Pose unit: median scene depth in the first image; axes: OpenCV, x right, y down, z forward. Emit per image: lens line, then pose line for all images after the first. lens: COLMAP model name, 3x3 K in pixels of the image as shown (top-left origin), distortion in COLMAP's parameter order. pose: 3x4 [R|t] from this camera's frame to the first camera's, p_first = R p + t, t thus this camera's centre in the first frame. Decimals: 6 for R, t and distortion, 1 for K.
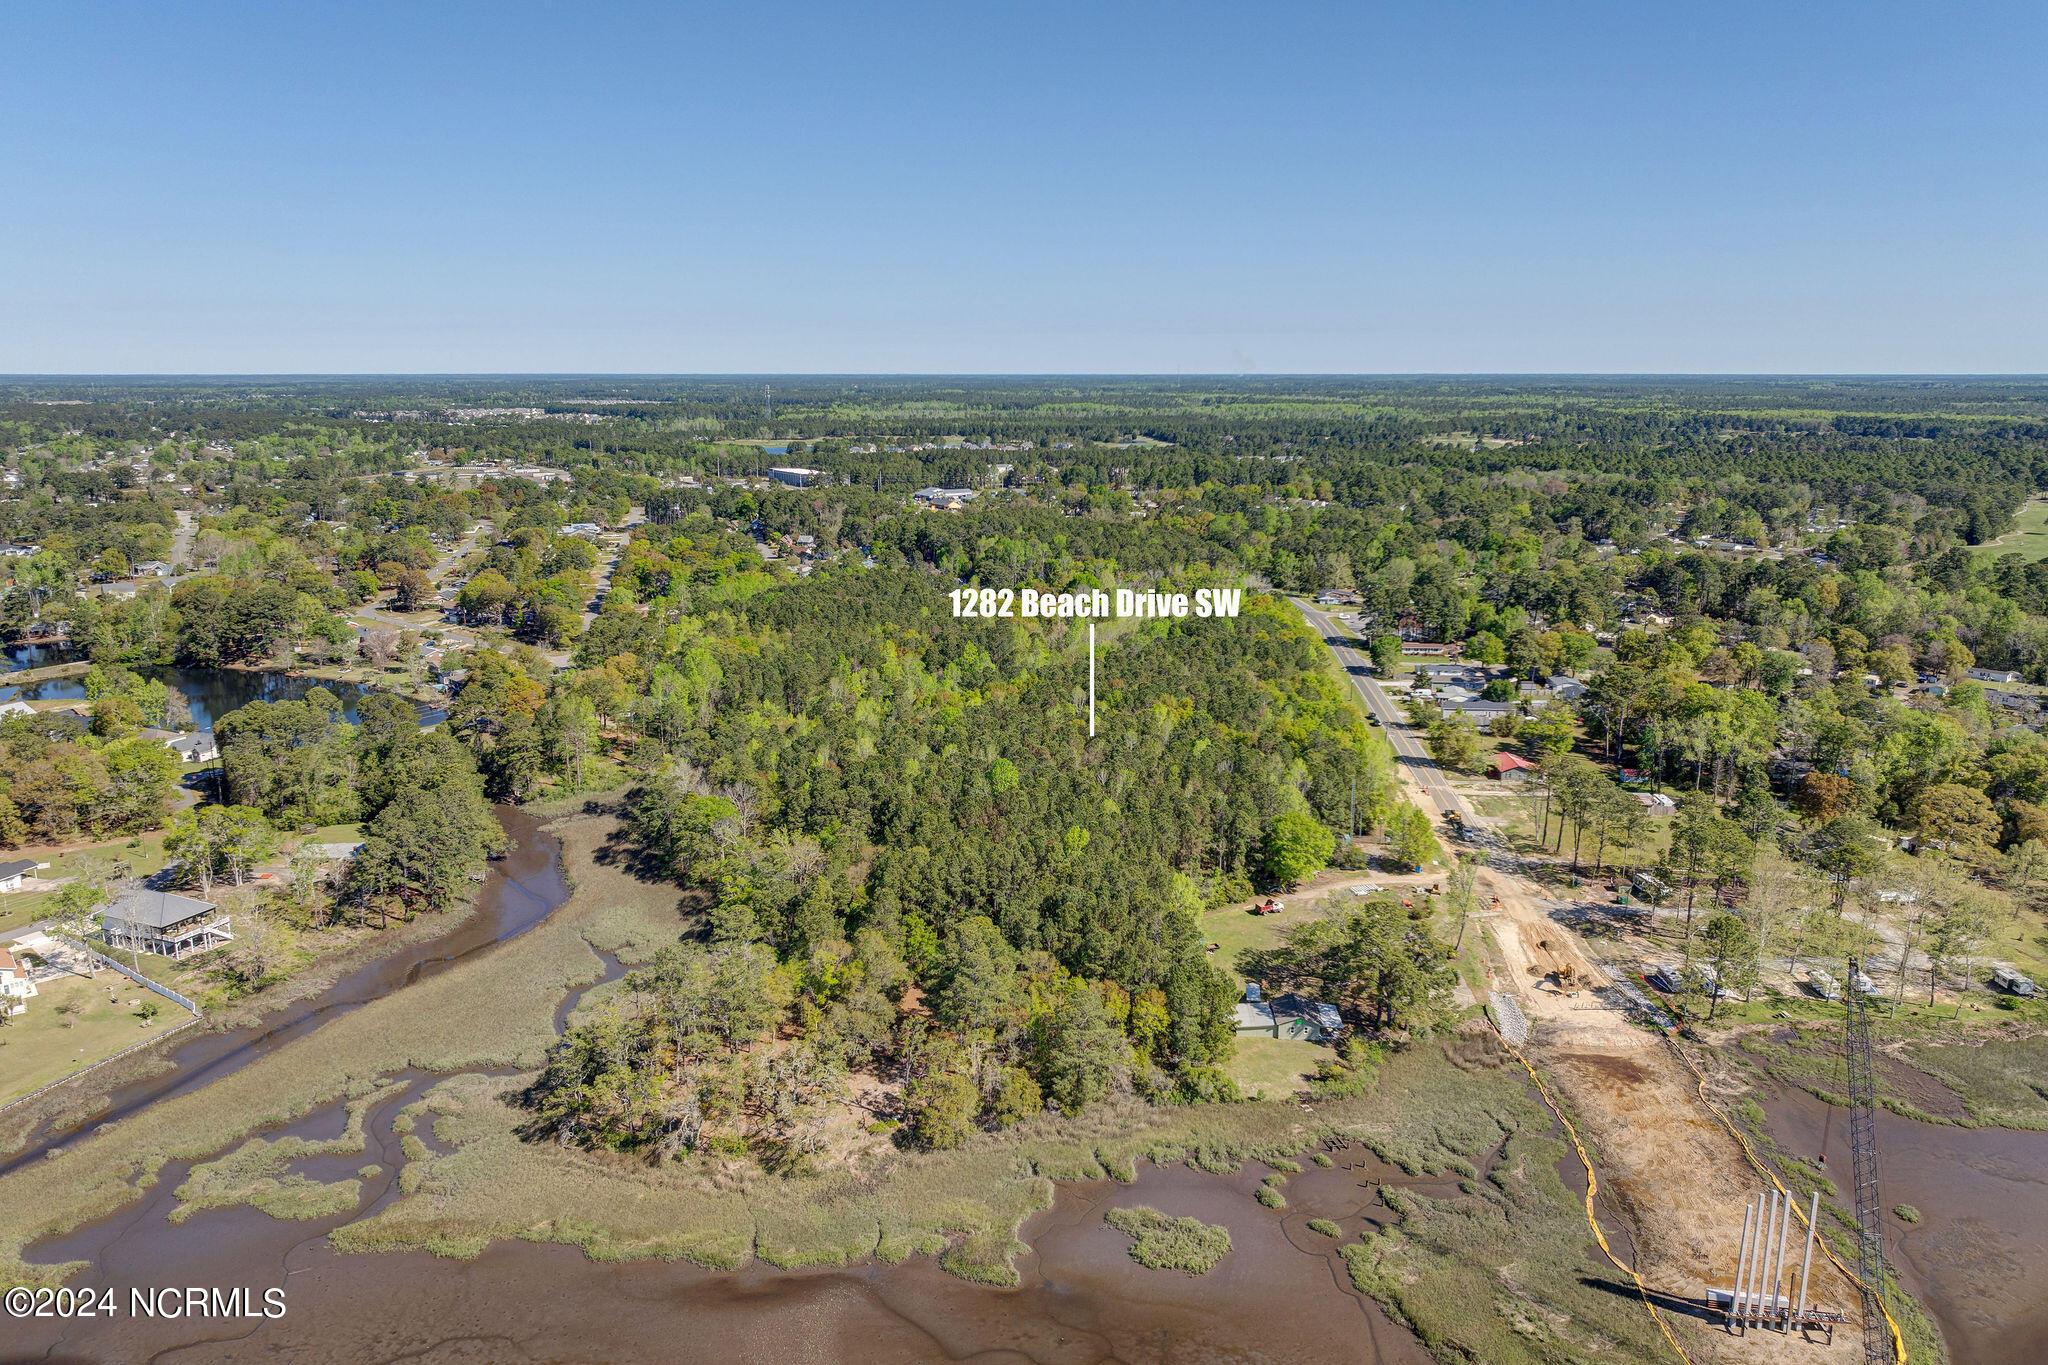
lens RADIAL K [[1434.7, 0, 1022.2], [0, 1434.7, 669.6], [0, 0, 1]] dist [0.009792, -0.024405]
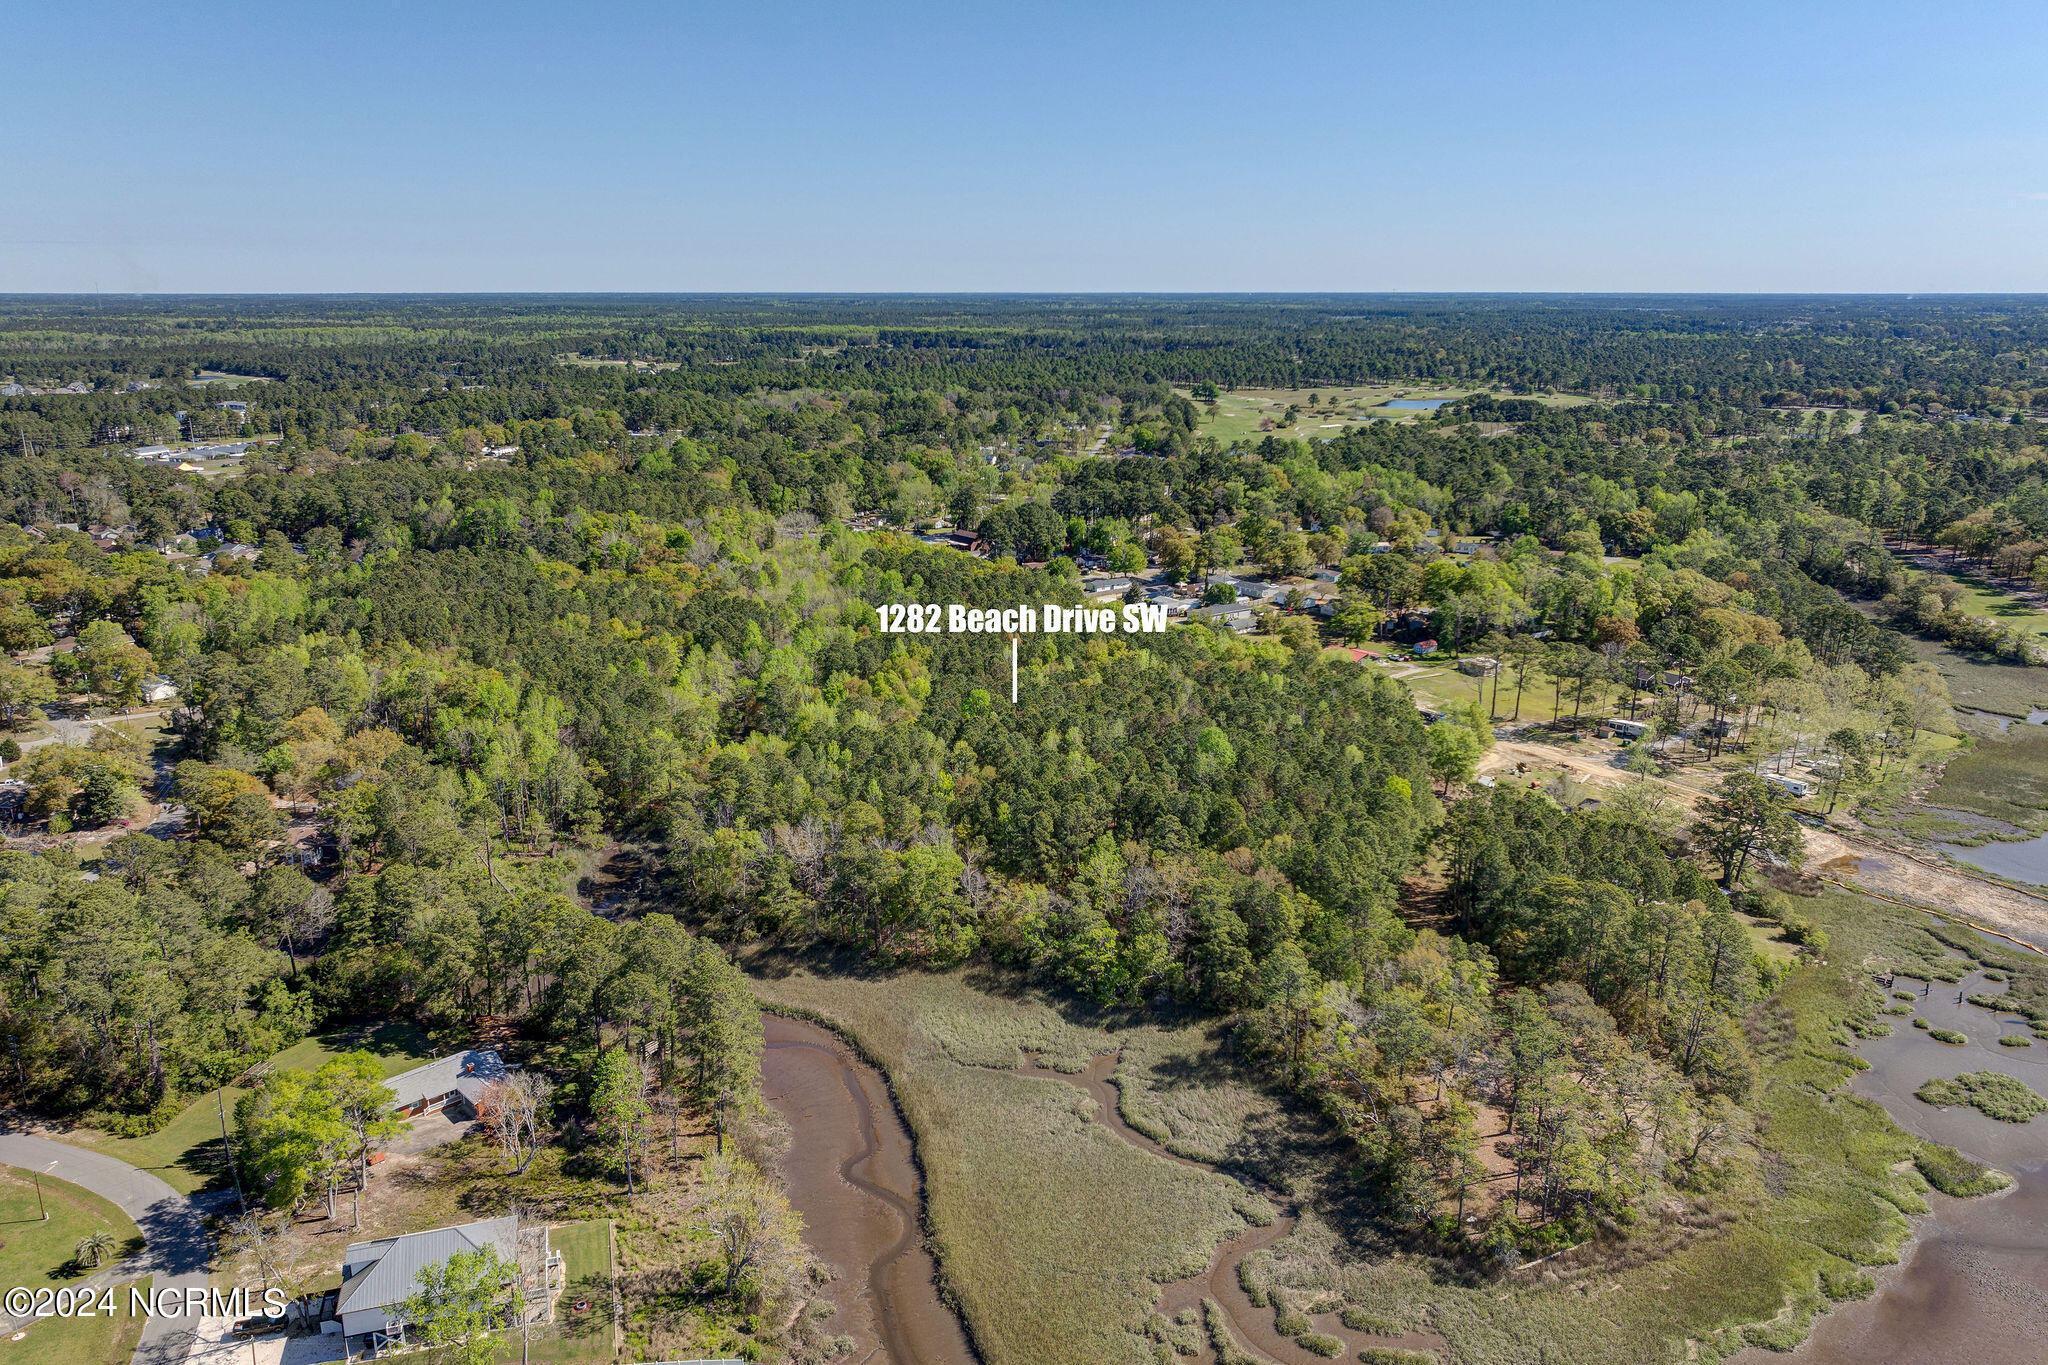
lens RADIAL K [[1467.6, 0, 1029.0], [0, 1467.6, 632.0], [0, 0, 1]] dist [0.003520, -0.004025]
pose [[0.759947, -0.147747, 0.632971, -0.556366], [0.132328, 0.988596, 0.071883, -0.064162], [-0.636373, 0.029132, 0.770831, 0.298405]]
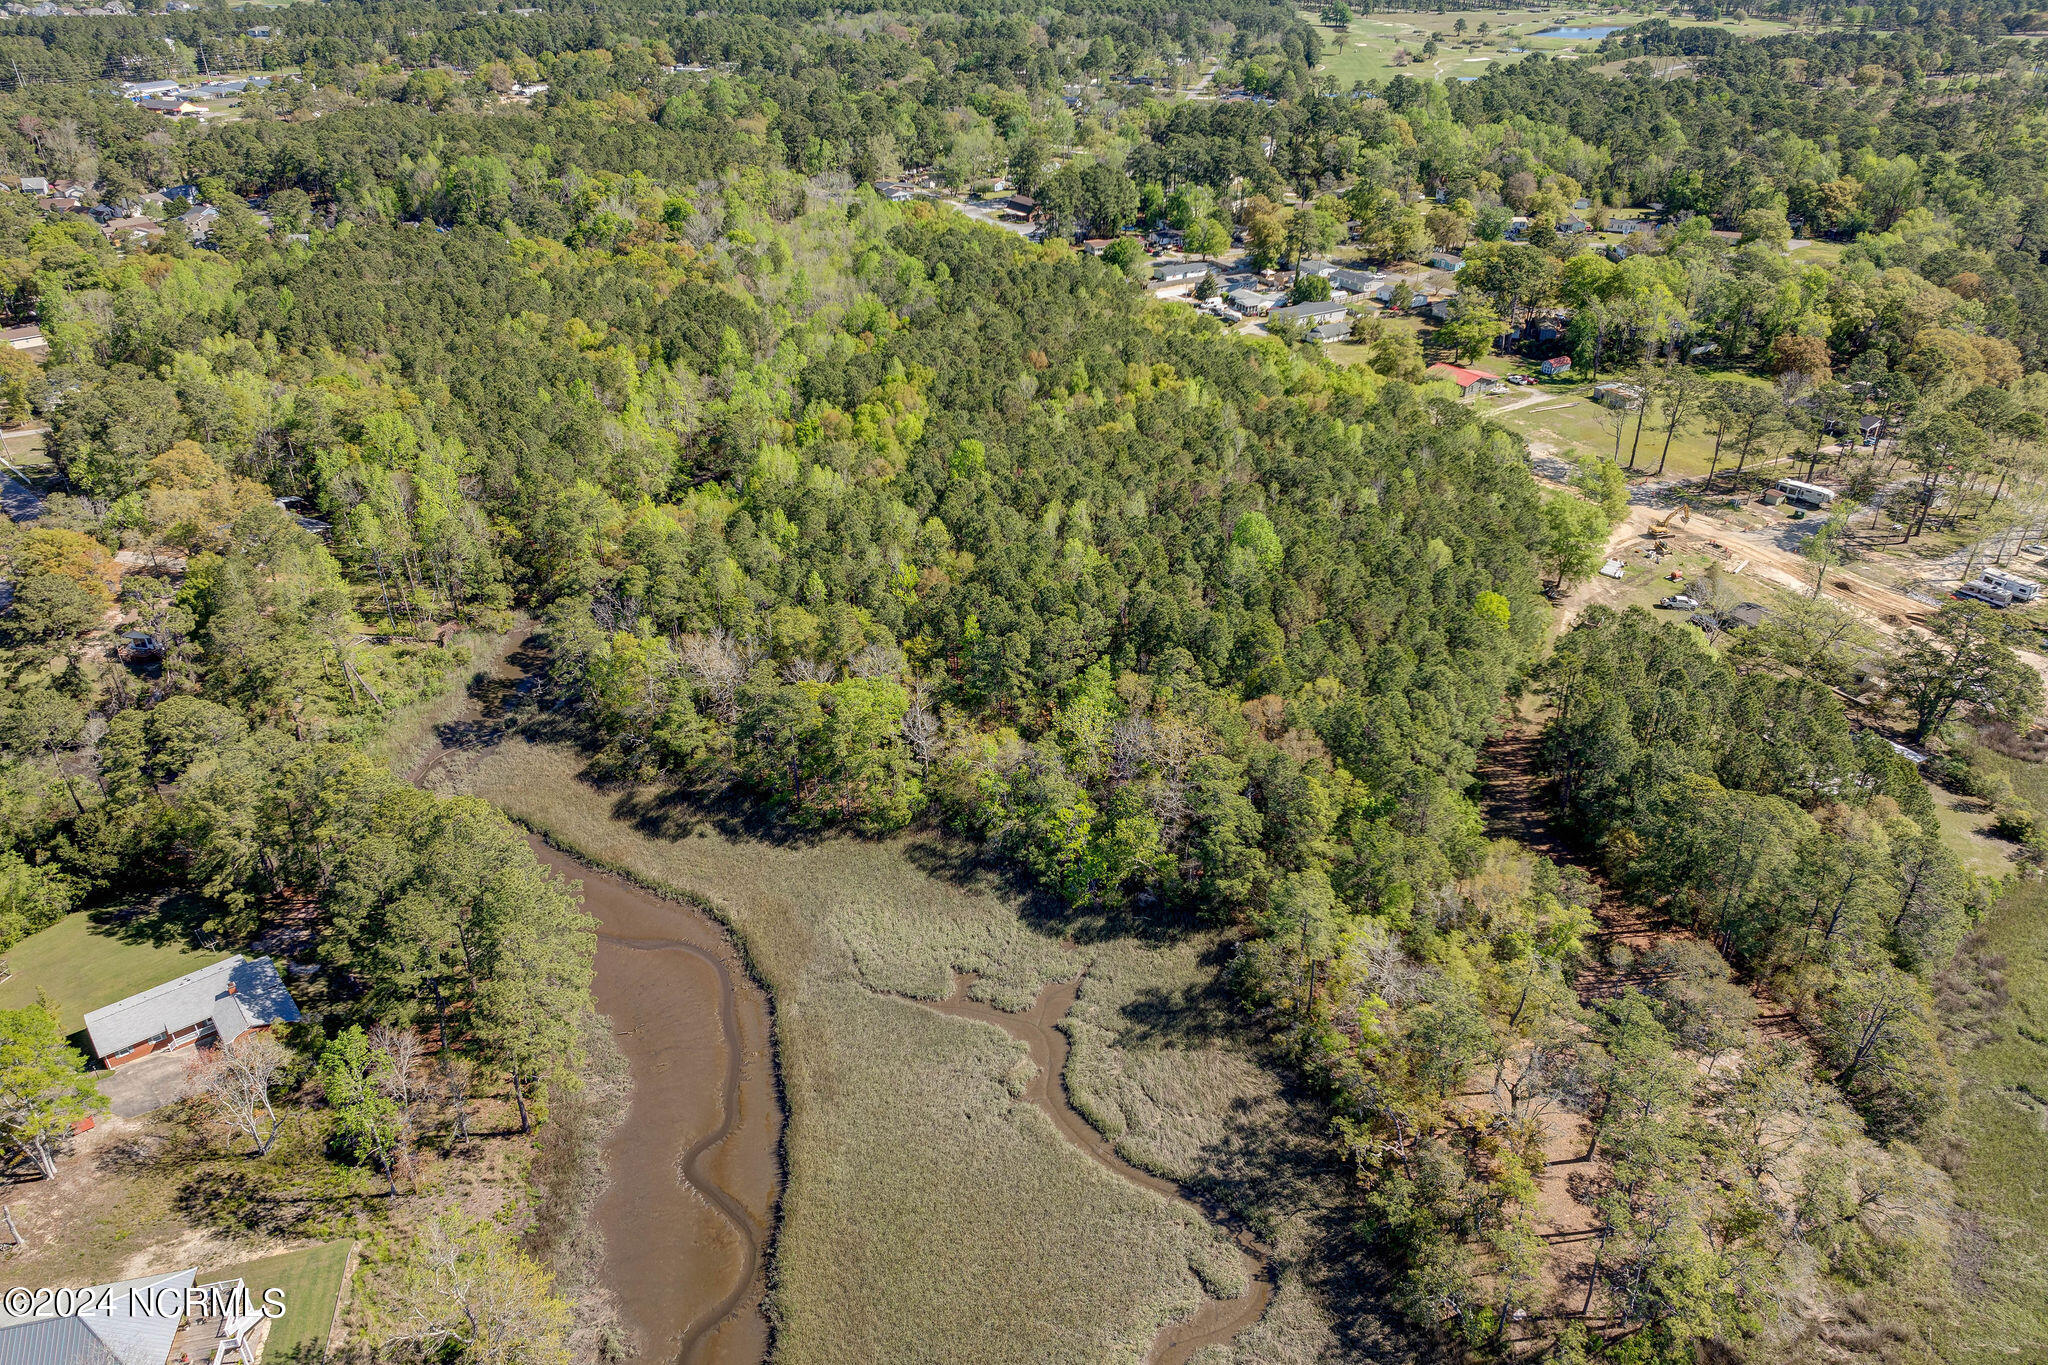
lens RADIAL K [[1468.3, 0, 1028.3], [0, 1468.3, 626.6], [0, 0, 1]] dist [-0.022762, 0.036725]
pose [[0.810555, -0.266747, 0.521389, -0.400058], [0.123659, 0.948134, 0.292832, -0.087139], [-0.572459, -0.172882, 0.801500, 0.401138]]
